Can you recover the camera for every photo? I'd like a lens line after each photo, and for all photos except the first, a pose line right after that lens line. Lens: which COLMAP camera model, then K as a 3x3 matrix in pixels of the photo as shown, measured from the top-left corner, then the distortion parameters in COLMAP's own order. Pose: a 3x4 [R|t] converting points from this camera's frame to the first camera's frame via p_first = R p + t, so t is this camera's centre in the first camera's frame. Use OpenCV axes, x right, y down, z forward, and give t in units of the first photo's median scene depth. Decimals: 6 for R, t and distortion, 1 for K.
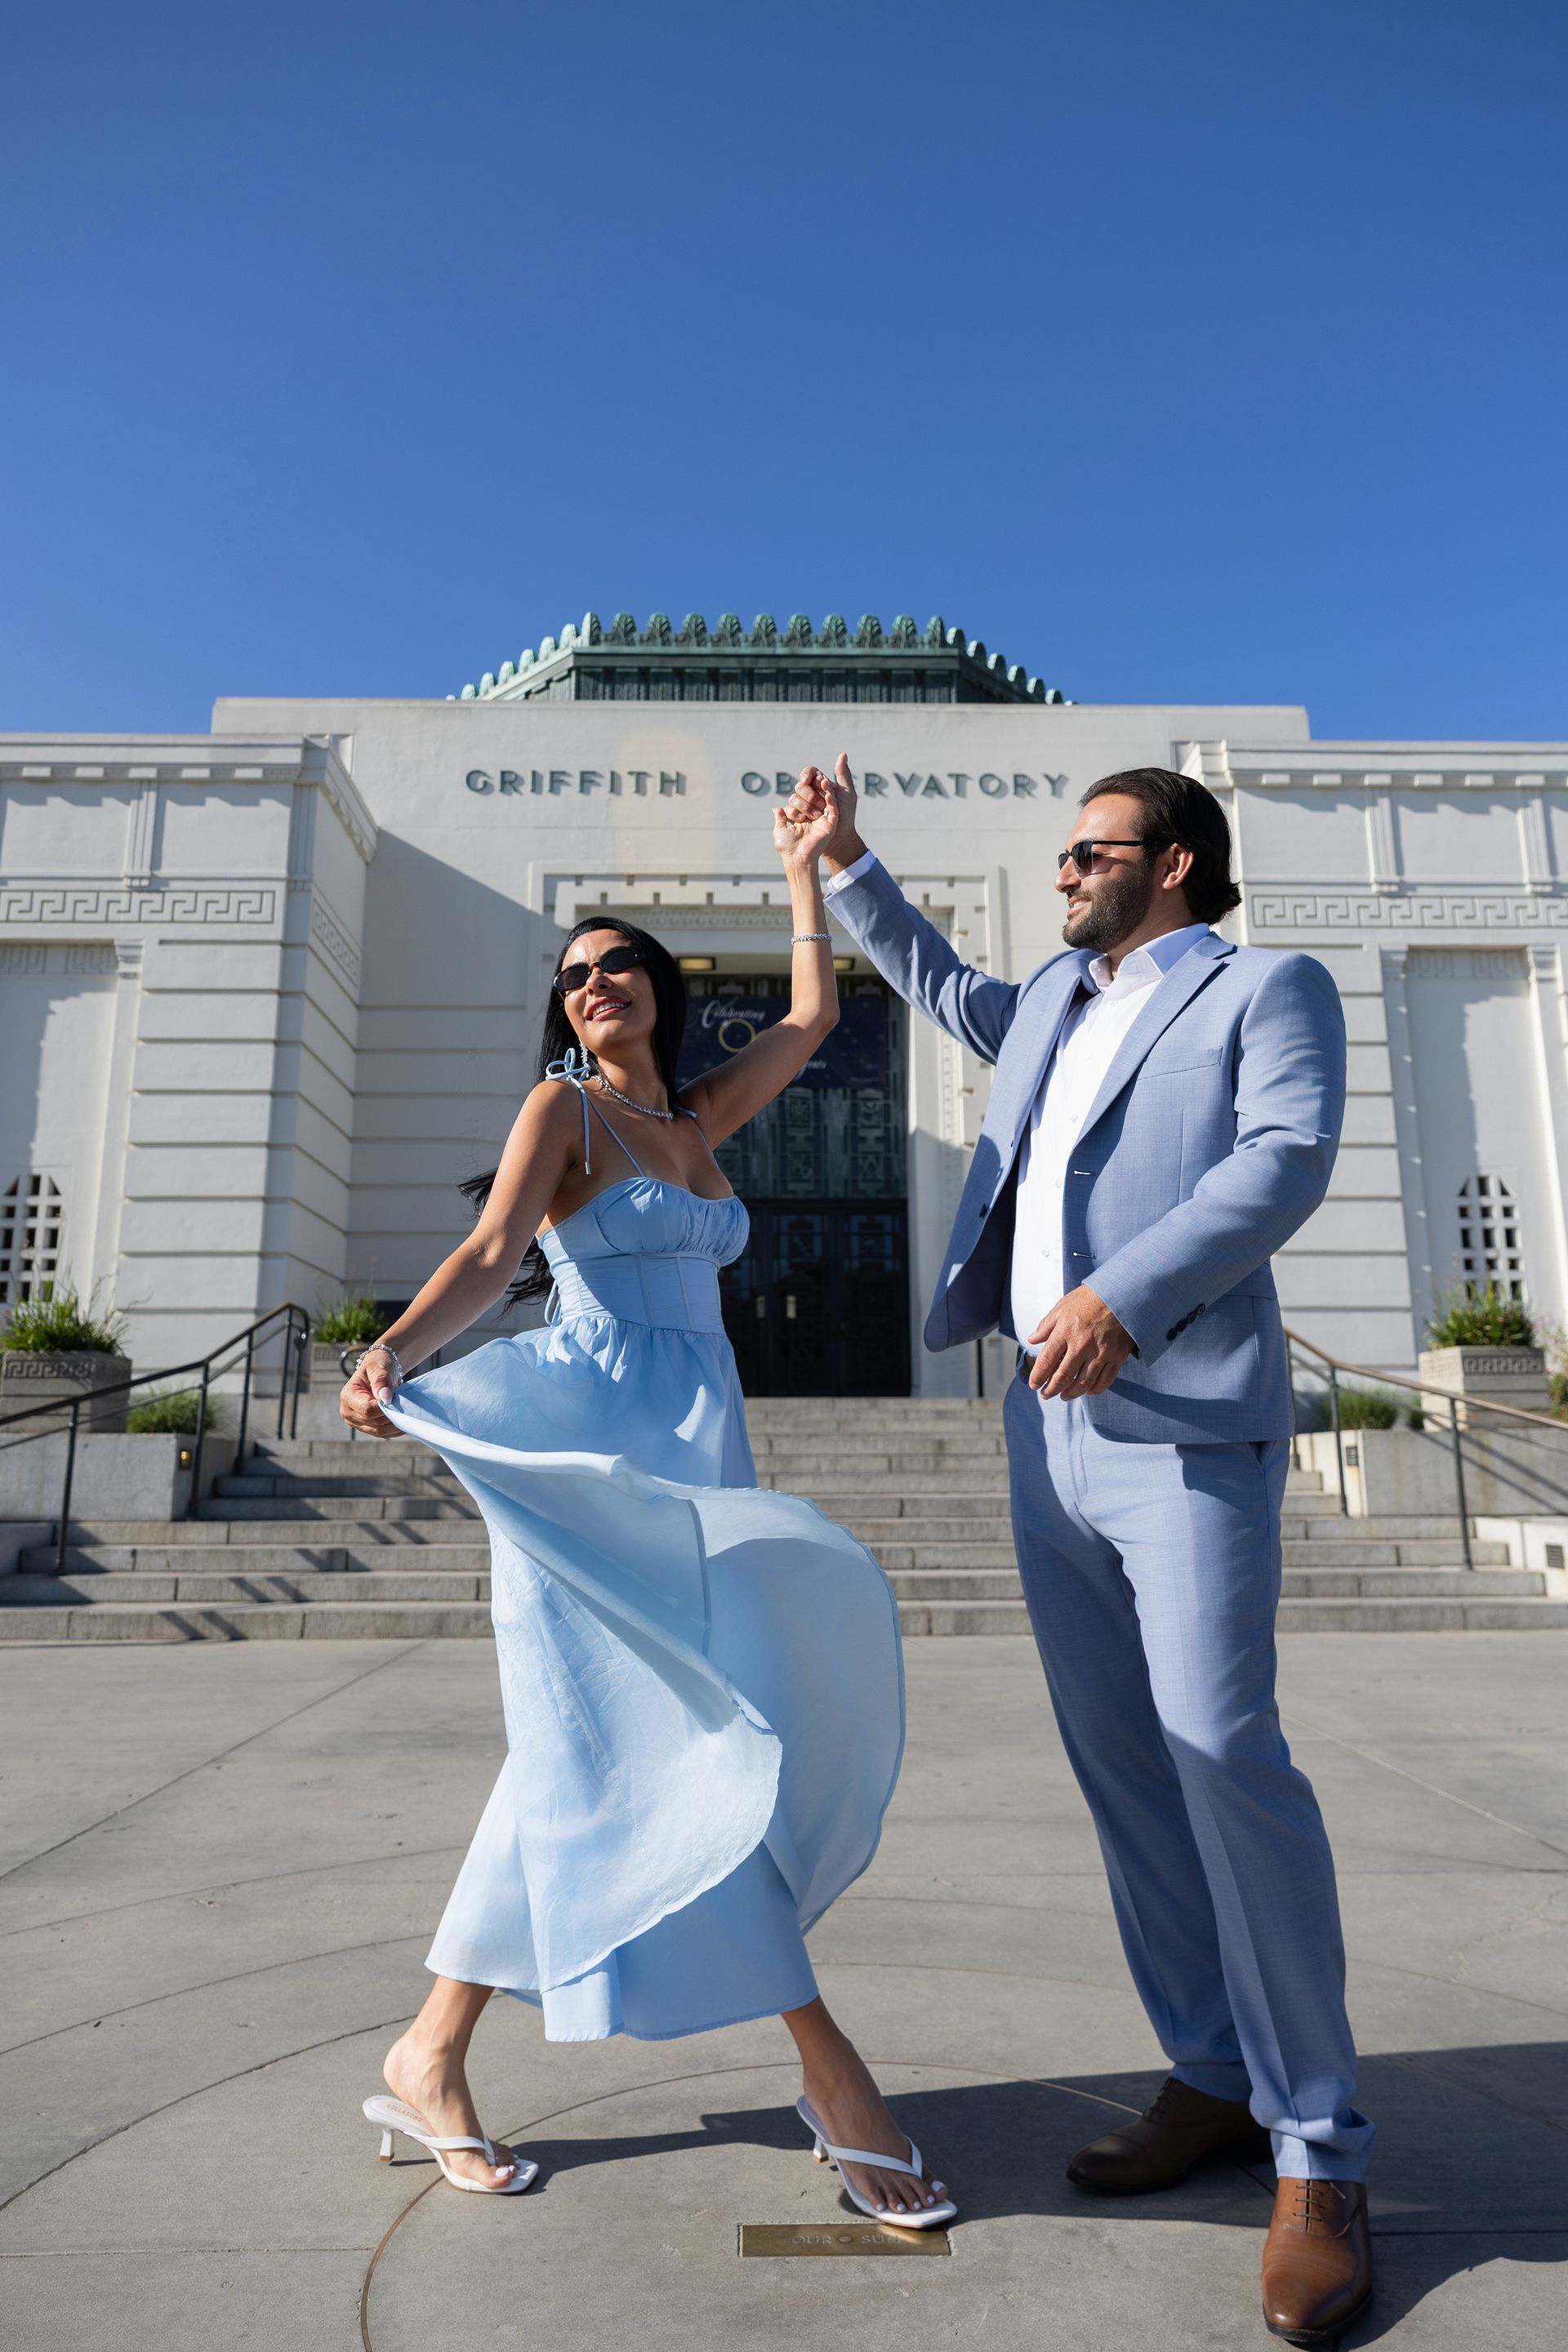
lens RADIAL K [[1314.2, 0, 780.8], [0, 1314.2, 1167.1], [0, 0, 1]] dist [0.005596, -0.051551]
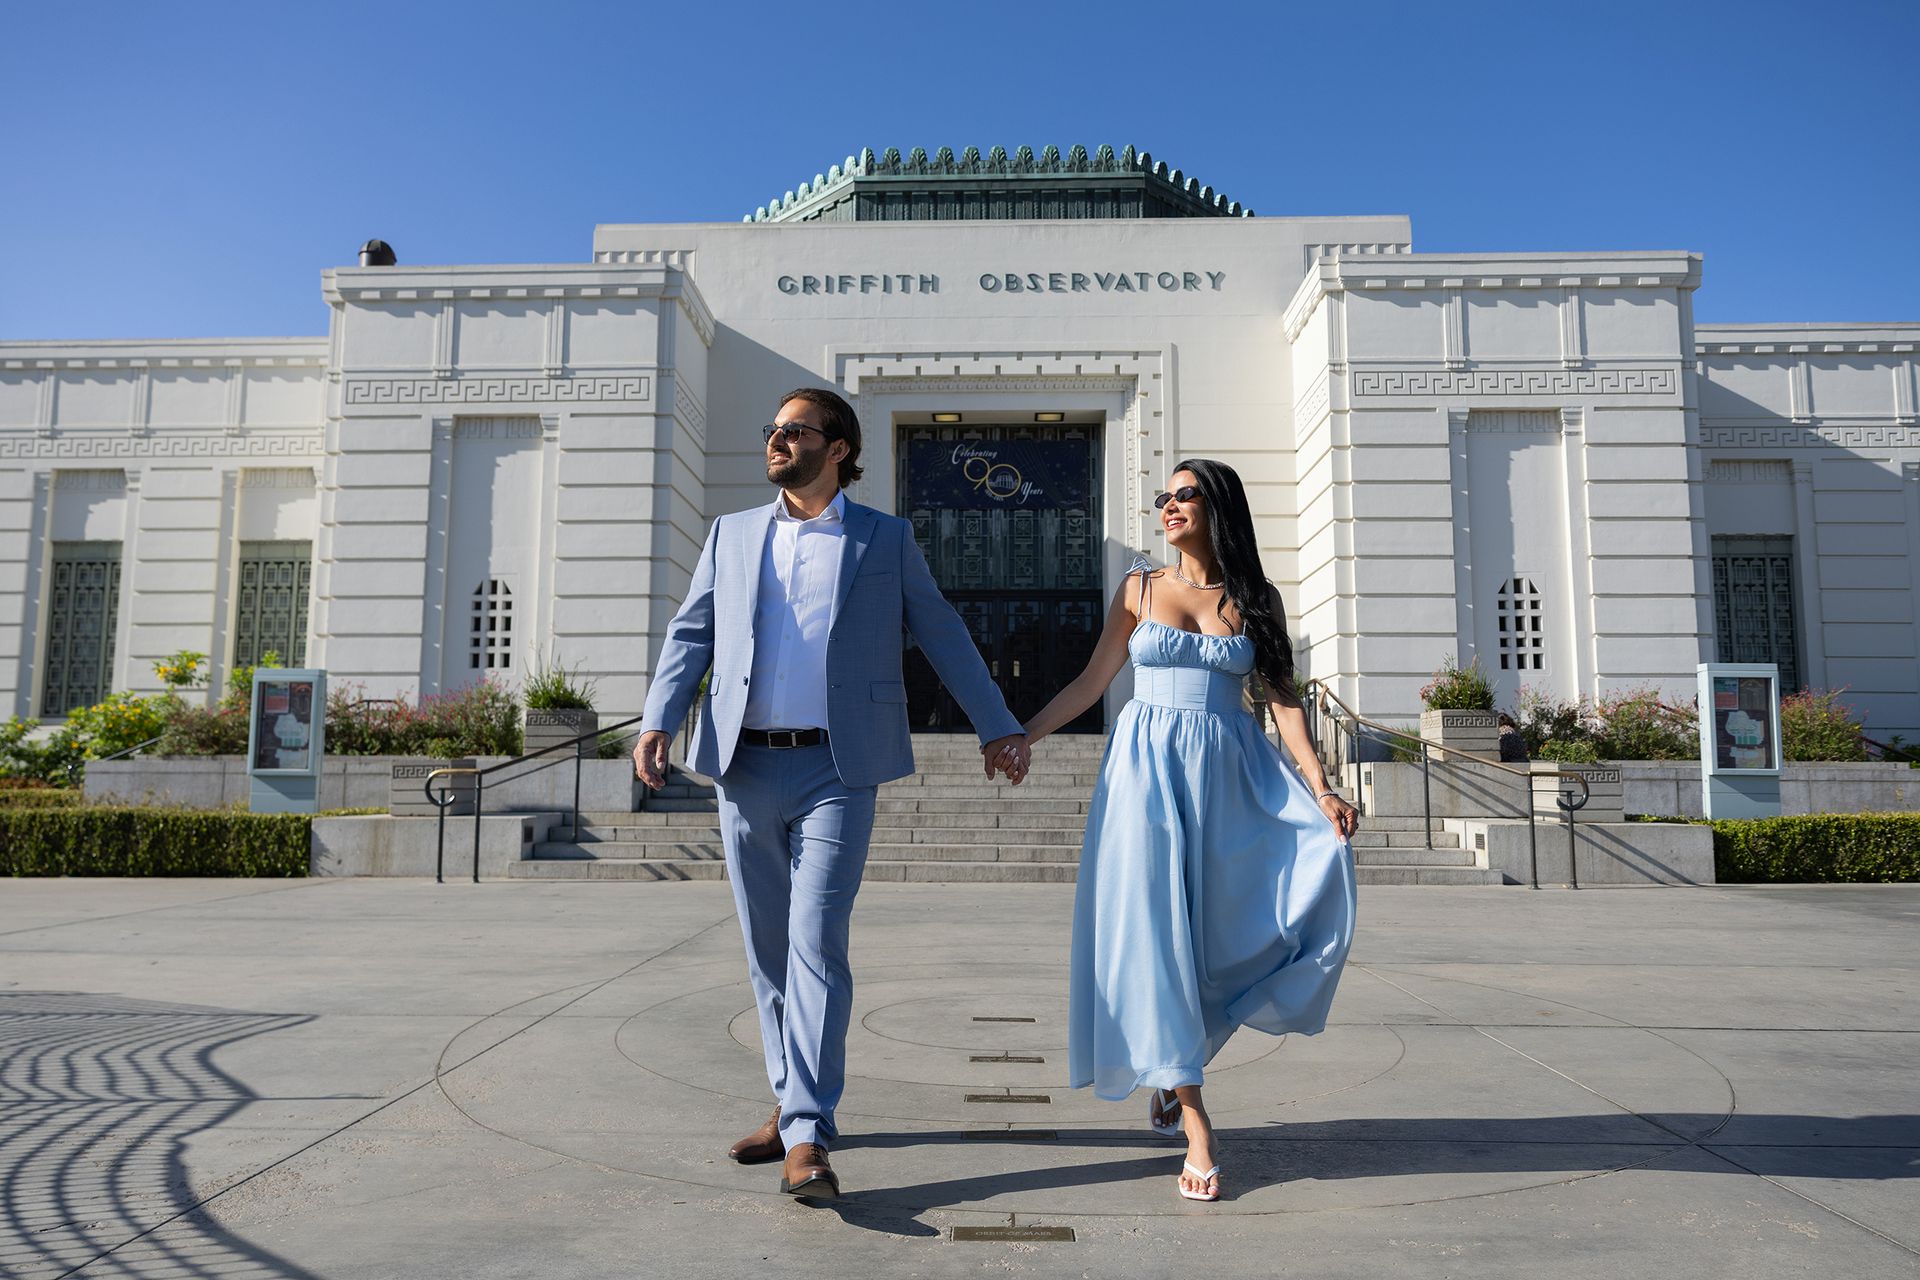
lens RADIAL K [[1042.0, 0, 960.0], [0, 1042.0, 640.0], [0, 0, 1]] dist [-0.005777, -0.000248]
pose [[0.998739, 0.001038, -0.050187, 0.003763], [0.003470, 0.995967, 0.089649, -0.025360], [0.050077, -0.089710, 0.994708, -0.108847]]
